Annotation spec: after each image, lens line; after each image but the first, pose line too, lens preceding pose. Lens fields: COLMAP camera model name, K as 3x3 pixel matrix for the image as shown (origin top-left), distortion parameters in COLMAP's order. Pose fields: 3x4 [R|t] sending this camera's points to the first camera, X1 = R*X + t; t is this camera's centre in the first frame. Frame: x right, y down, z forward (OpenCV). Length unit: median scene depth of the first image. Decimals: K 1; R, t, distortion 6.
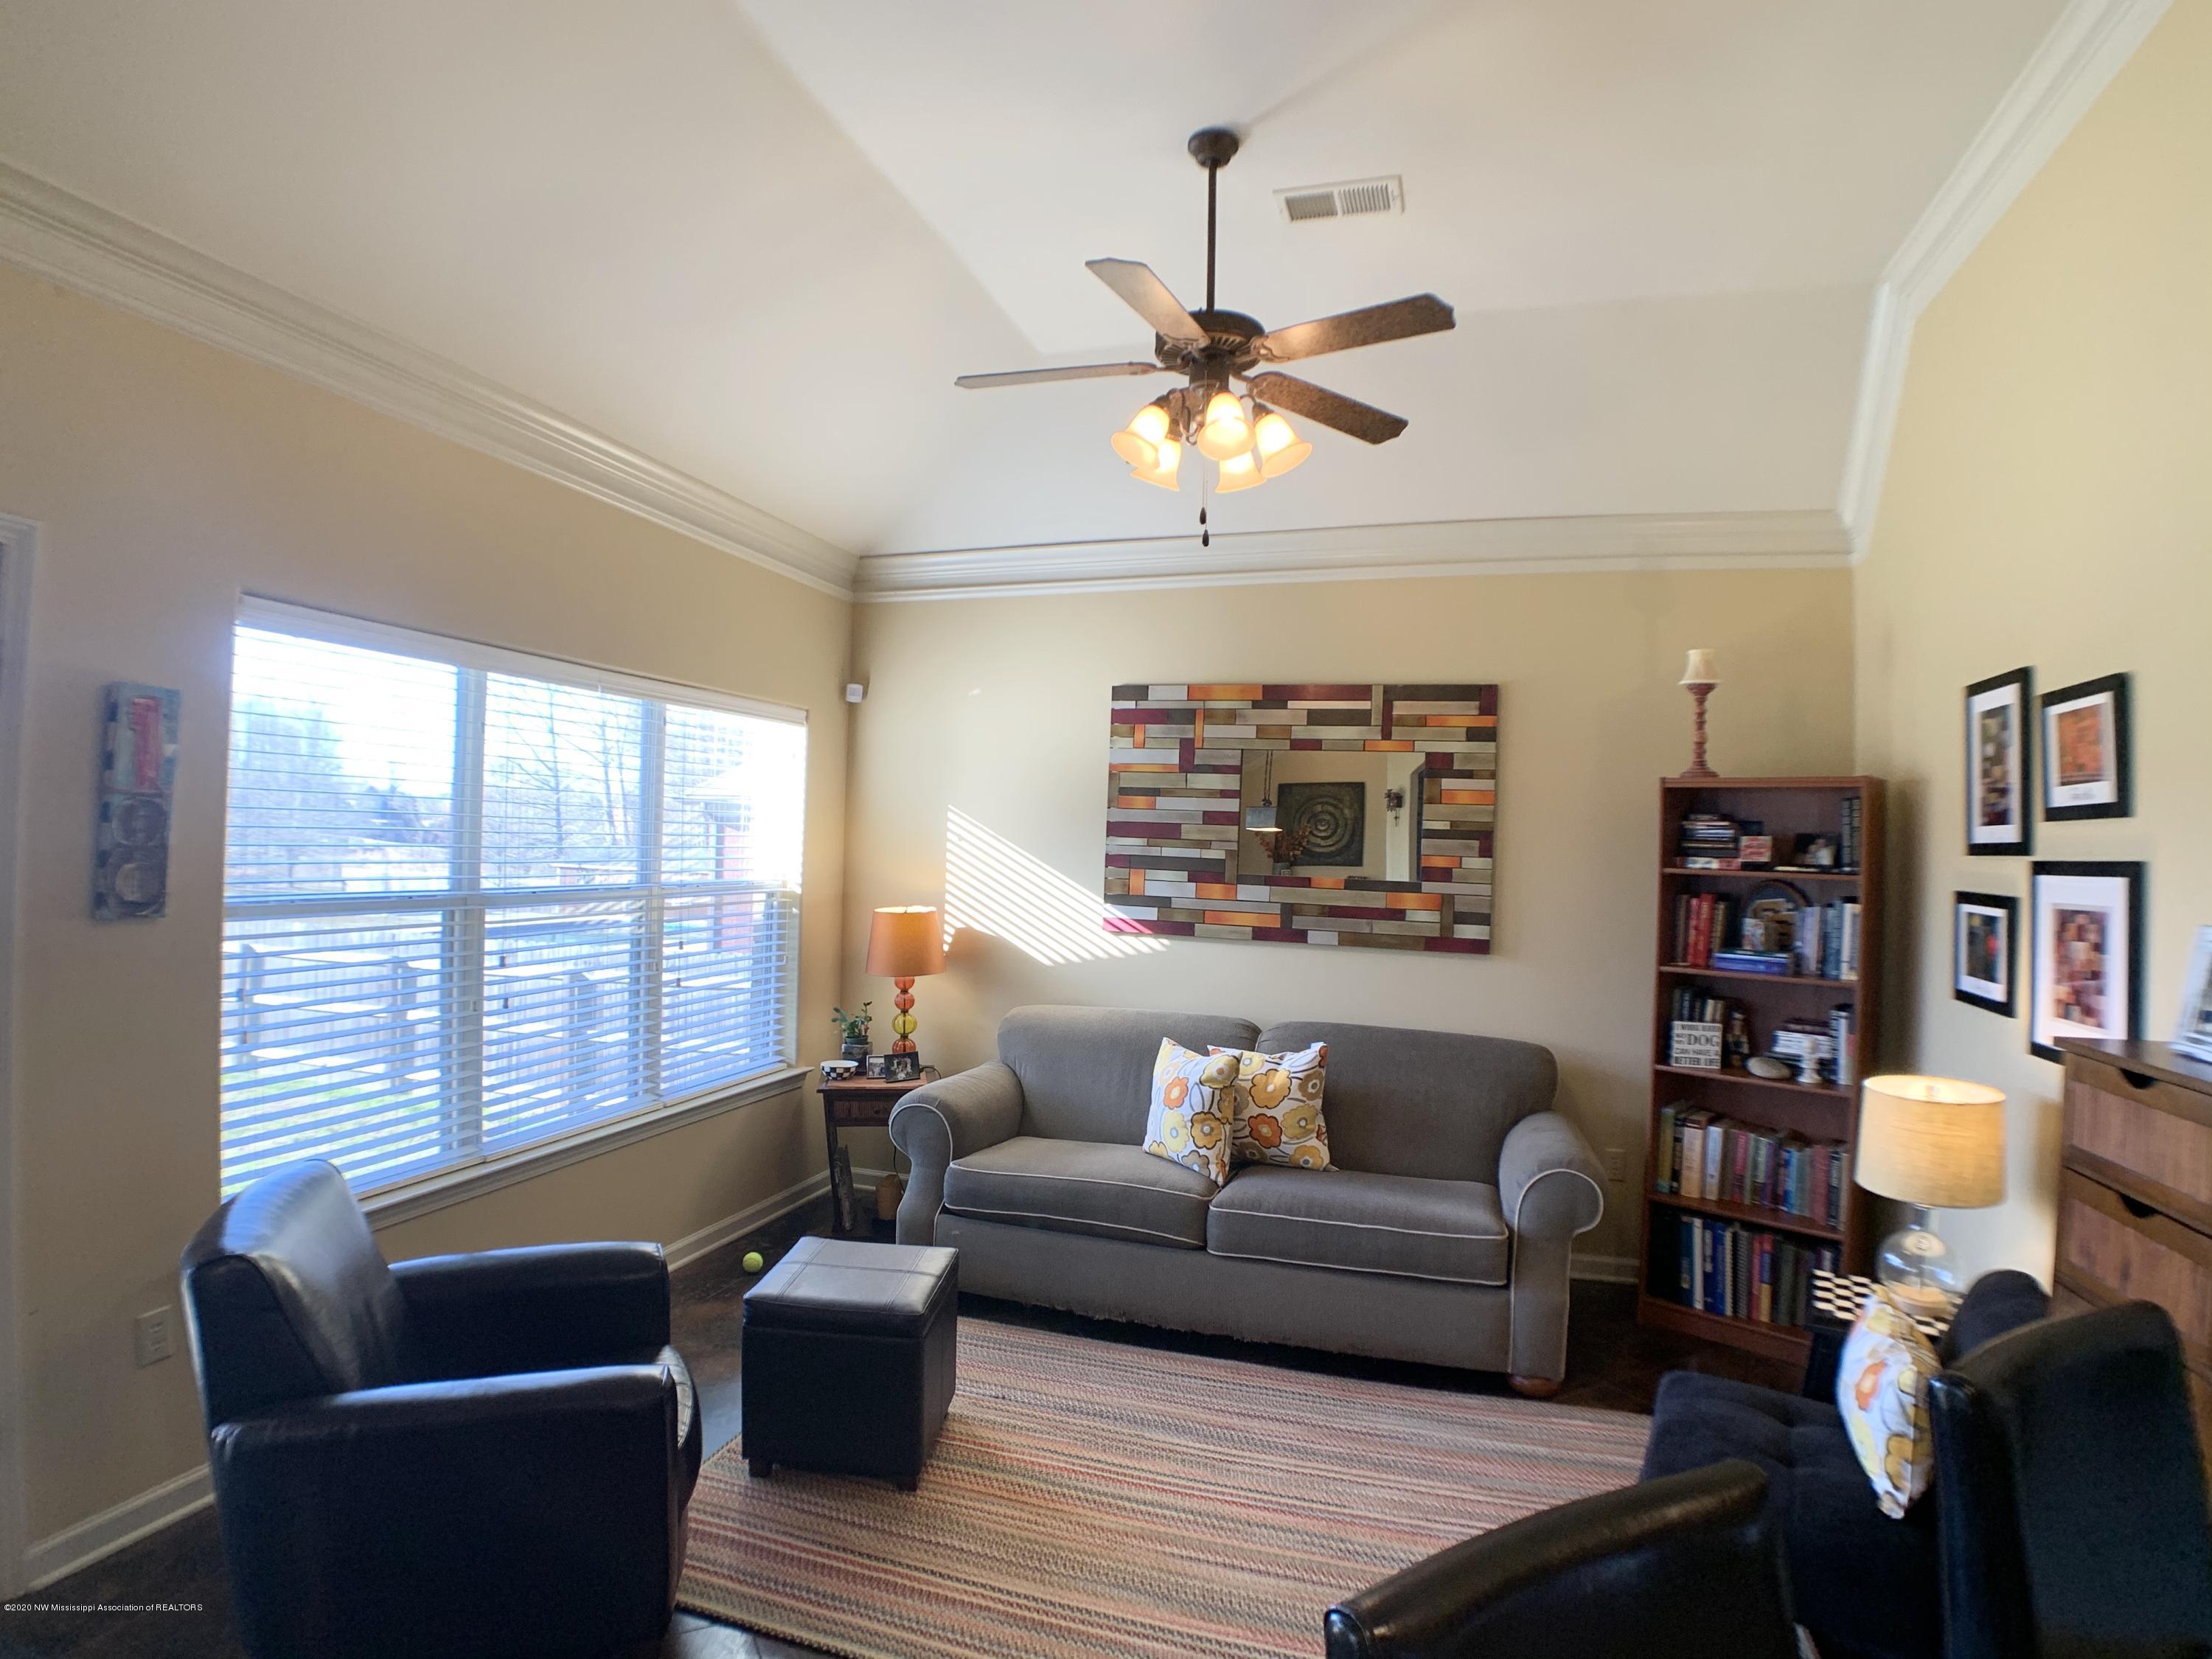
lens RADIAL K [[1161.6, 0, 1092.2], [0, 1161.6, 815.9], [0, 0, 1]] dist [-0.087549, 0.002618]
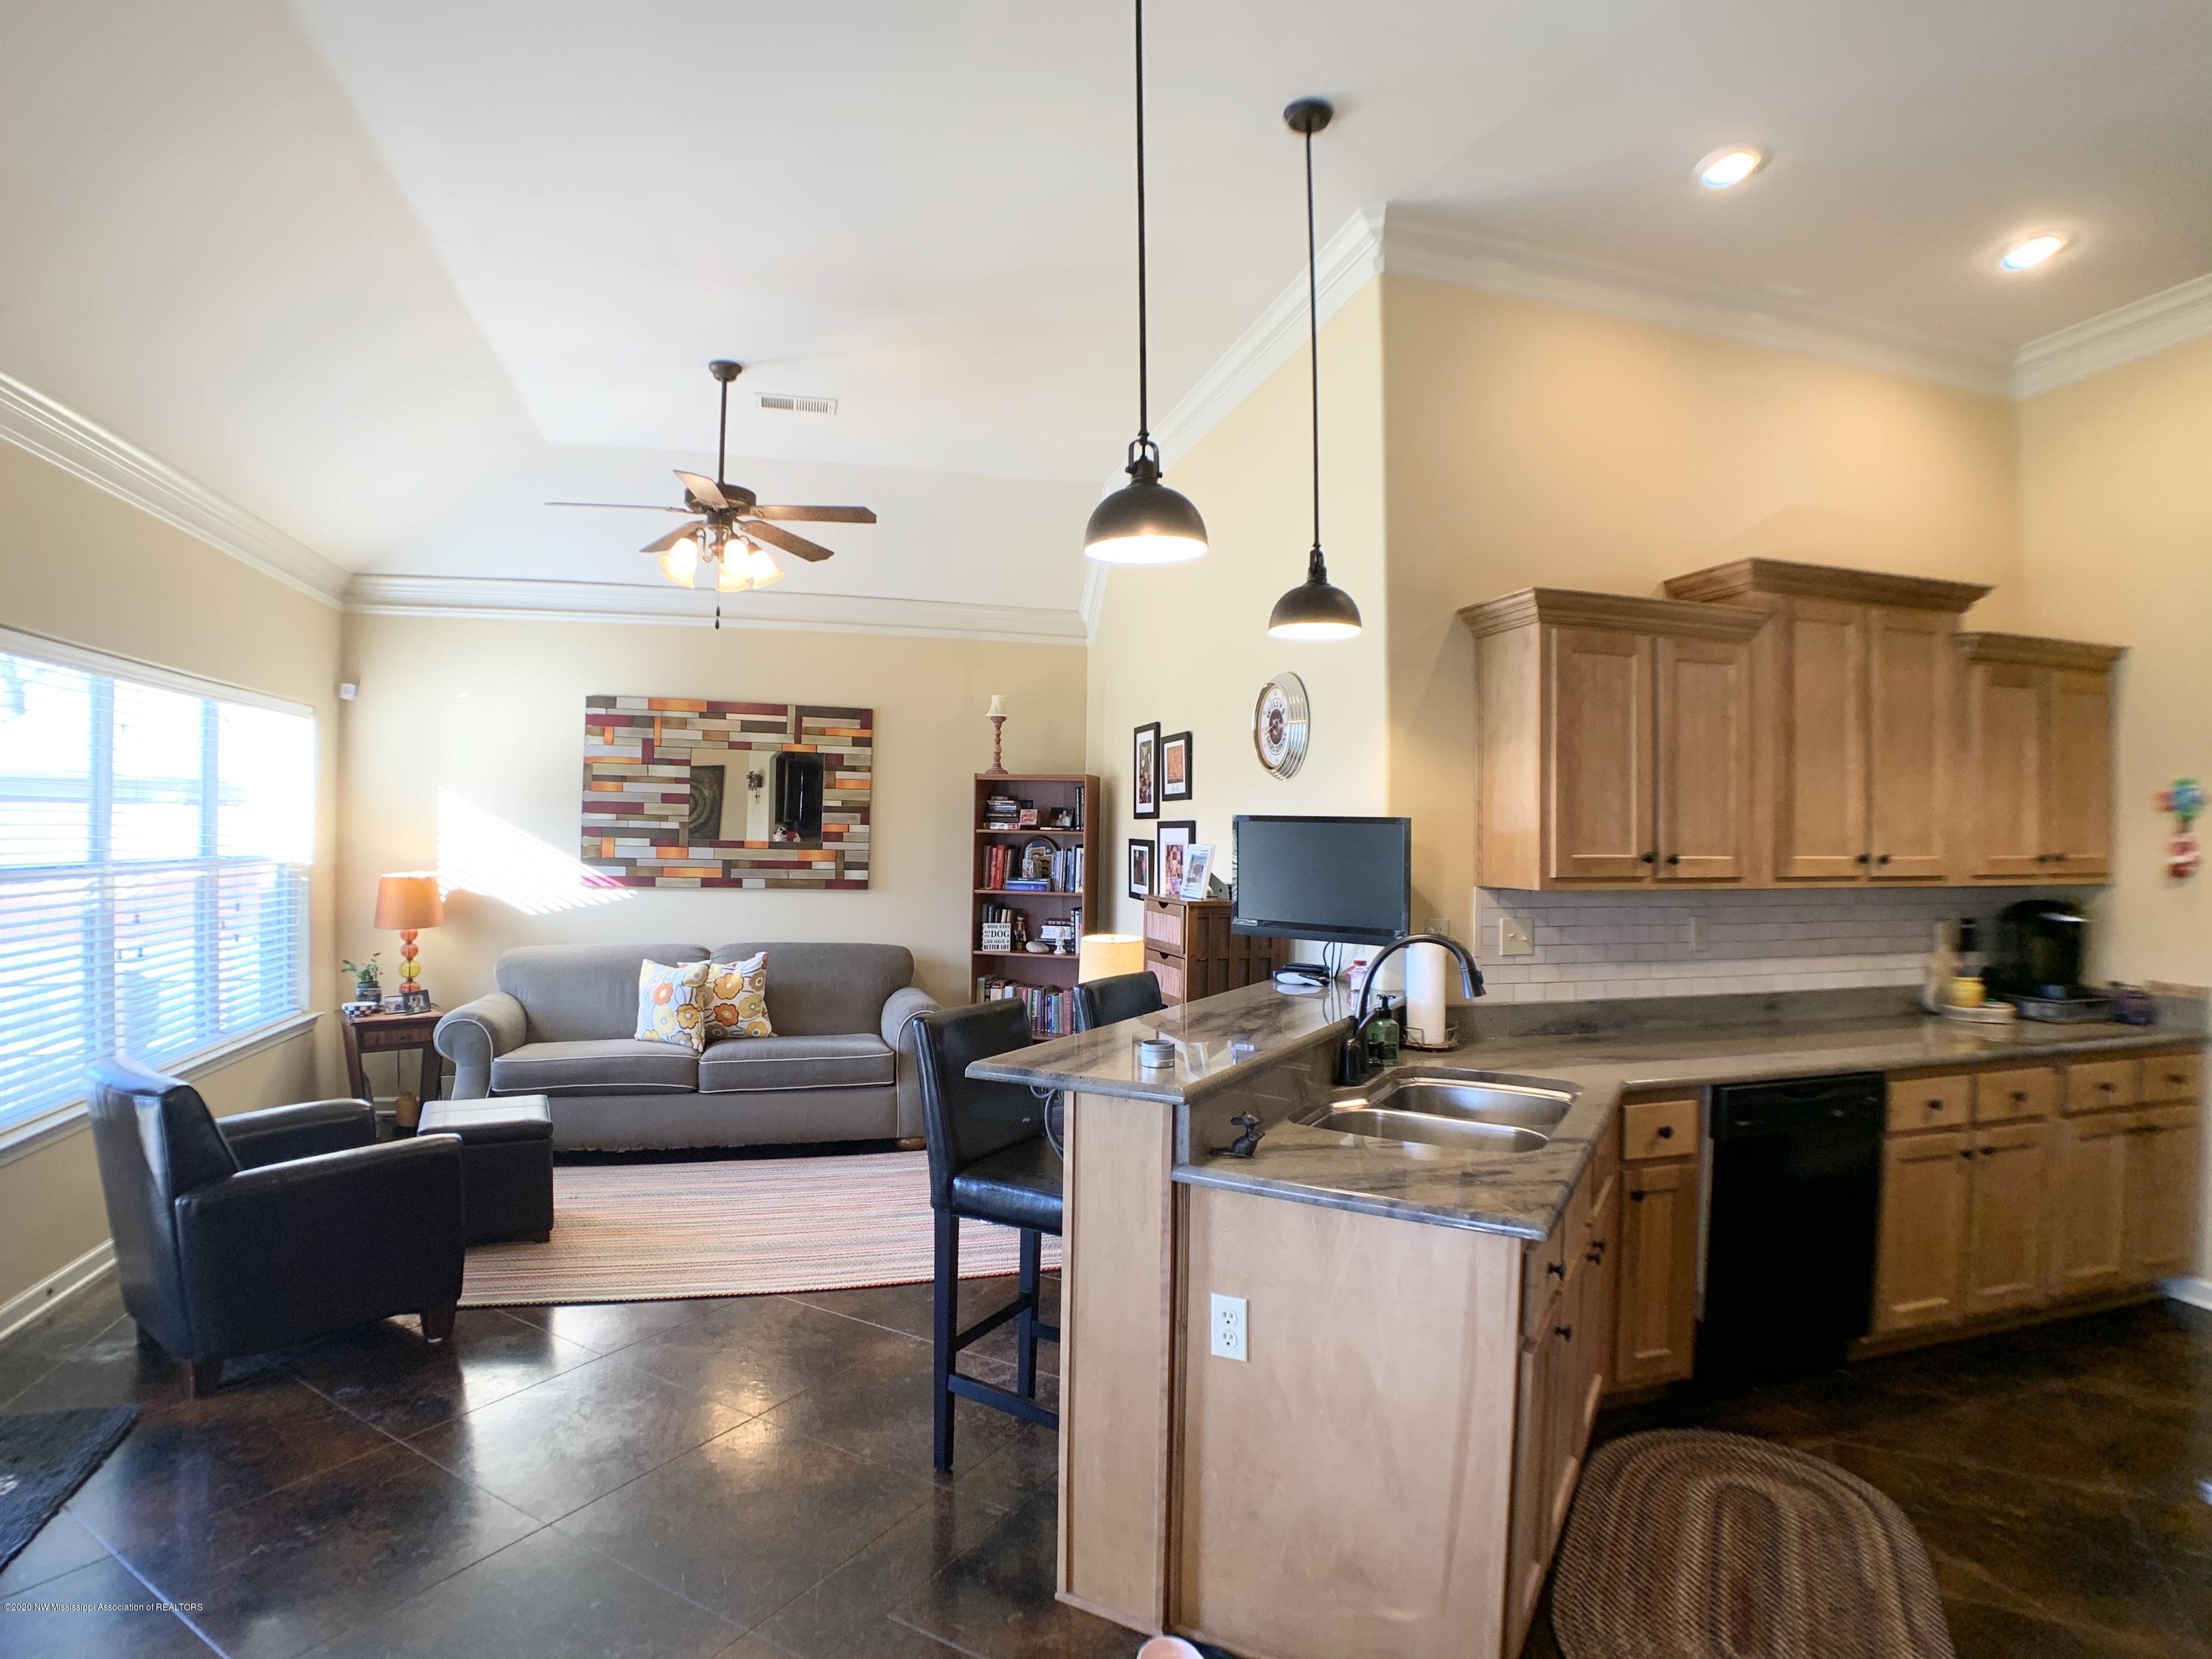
lens RADIAL K [[1161.6, 0, 1117.0], [0, 1161.6, 813.6], [0, 0, 1]] dist [-0.087549, 0.002618]
pose [[0.828871, -0.008081, 0.559381, -0.249328], [-0.002524, 0.999831, 0.018185, -0.007220], [-0.559434, -0.016485, 0.828711, -0.469147]]
